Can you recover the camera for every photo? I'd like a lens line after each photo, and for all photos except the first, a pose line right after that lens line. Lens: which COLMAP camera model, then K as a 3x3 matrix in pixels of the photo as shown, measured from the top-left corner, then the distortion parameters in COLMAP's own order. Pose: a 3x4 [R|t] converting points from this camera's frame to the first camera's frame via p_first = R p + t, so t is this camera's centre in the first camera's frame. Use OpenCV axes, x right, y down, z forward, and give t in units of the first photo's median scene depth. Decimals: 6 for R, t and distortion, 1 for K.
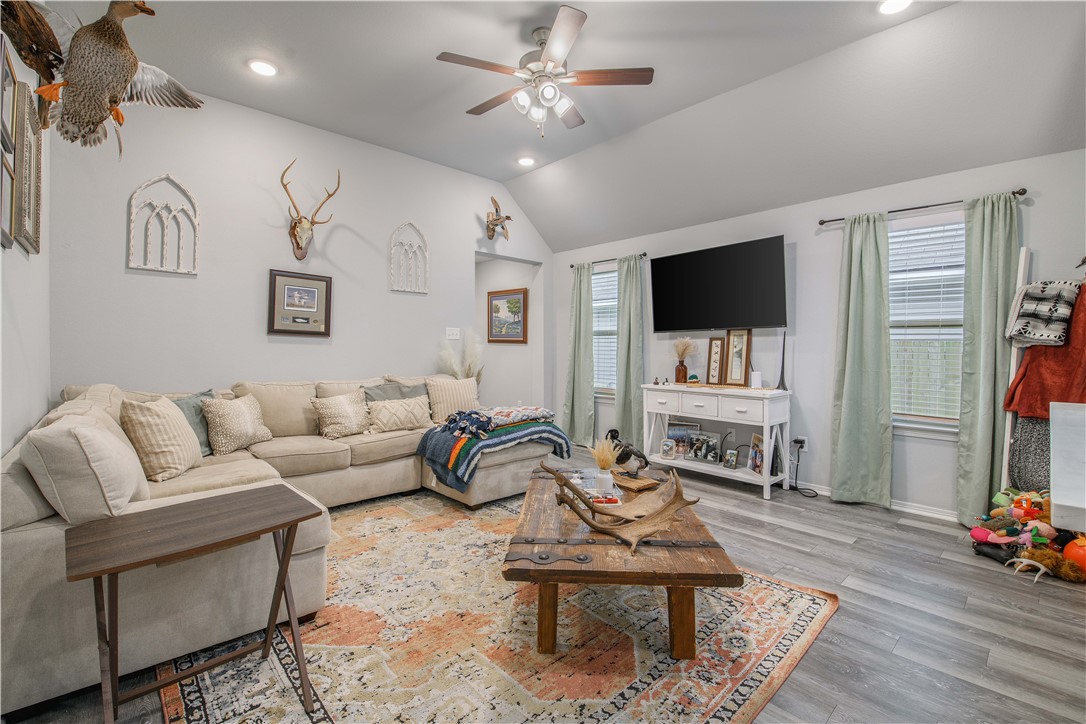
lens RADIAL K [[478.9, 0, 540.6], [0, 478.9, 349.0], [0, 0, 1]] dist [0.000112, -0.000003]
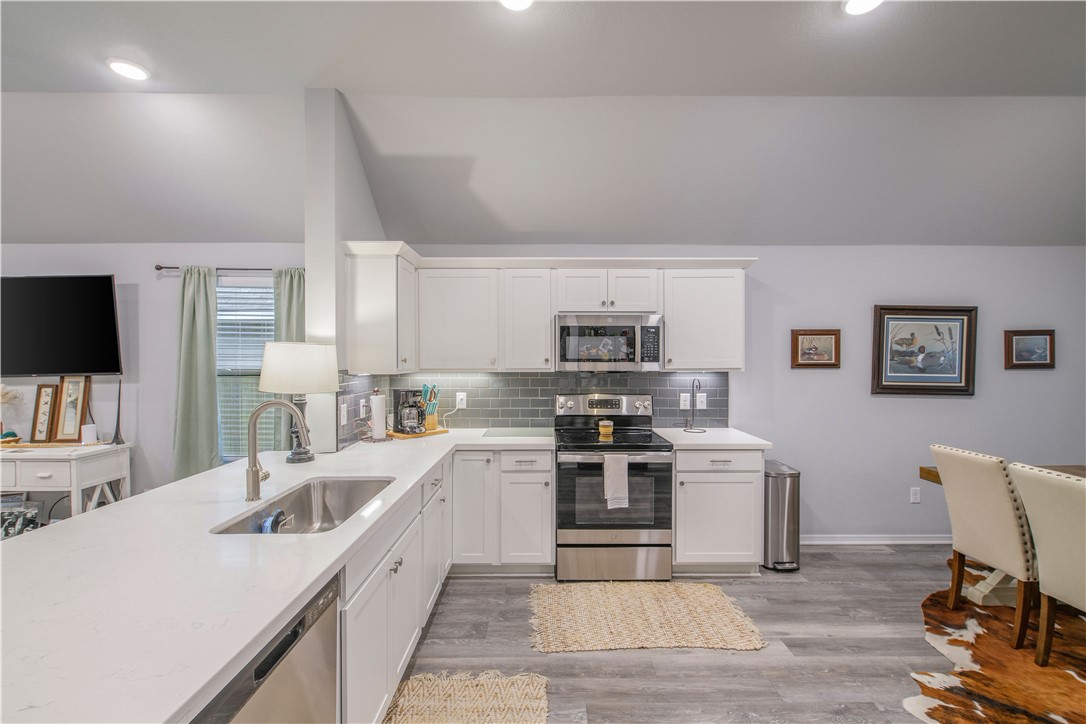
lens RADIAL K [[469.4, 0, 543.0], [0, 469.4, 362.0], [0, 0, 1]] dist [0.001628, 0.000514]
pose [[0.668037, -0.011262, 0.744042, 0.361593], [0.005245, 0.999932, 0.010427, -0.071681], [-0.744109, -0.003063, 0.668051, -0.198083]]
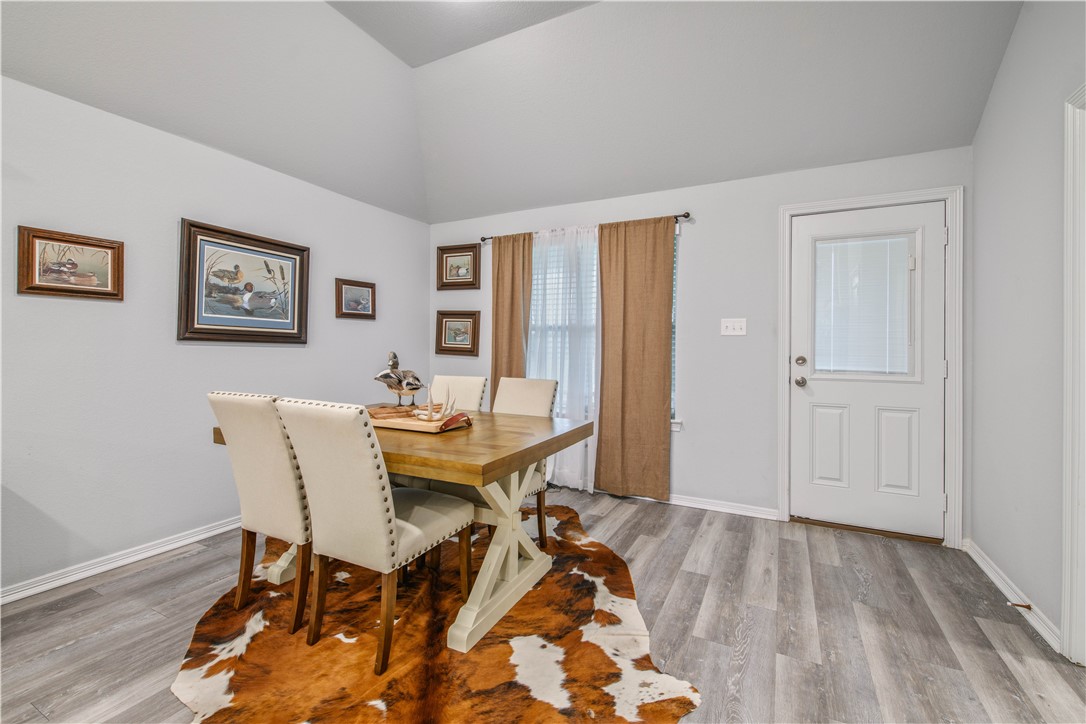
lens RADIAL K [[465.0, 0, 544.9], [0, 465.0, 347.5], [0, 0, 1]] dist [0.000638, -0.004130]
pose [[-0.354442, -0.008026, 0.935043, 0.663614], [-0.004631, 0.999966, 0.006828, 0.005043], [-0.935066, -0.001910, -0.354467, -0.312801]]
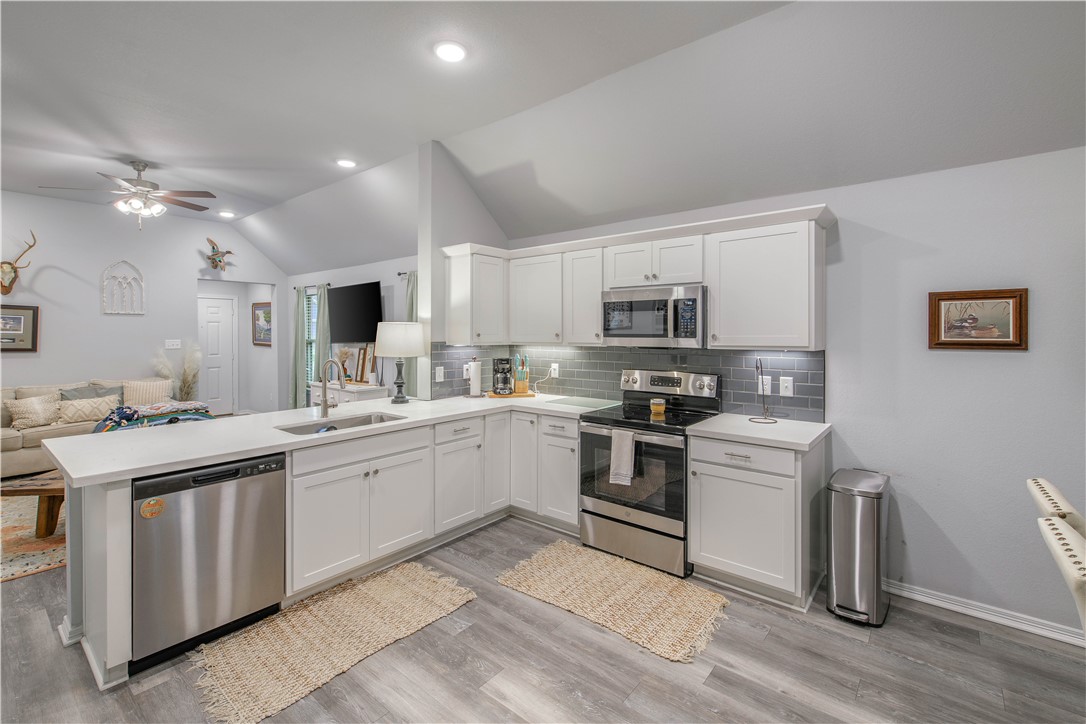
lens RADIAL K [[483.8, 0, 543.7], [0, 483.8, 331.6], [0, 0, 1]] dist [0.001715, 0.000155]
pose [[0.989887, -0.004612, 0.141785, 0.746739], [0.004890, 0.999987, -0.001617, -0.071903], [-0.141776, 0.002294, 0.989896, -0.513596]]
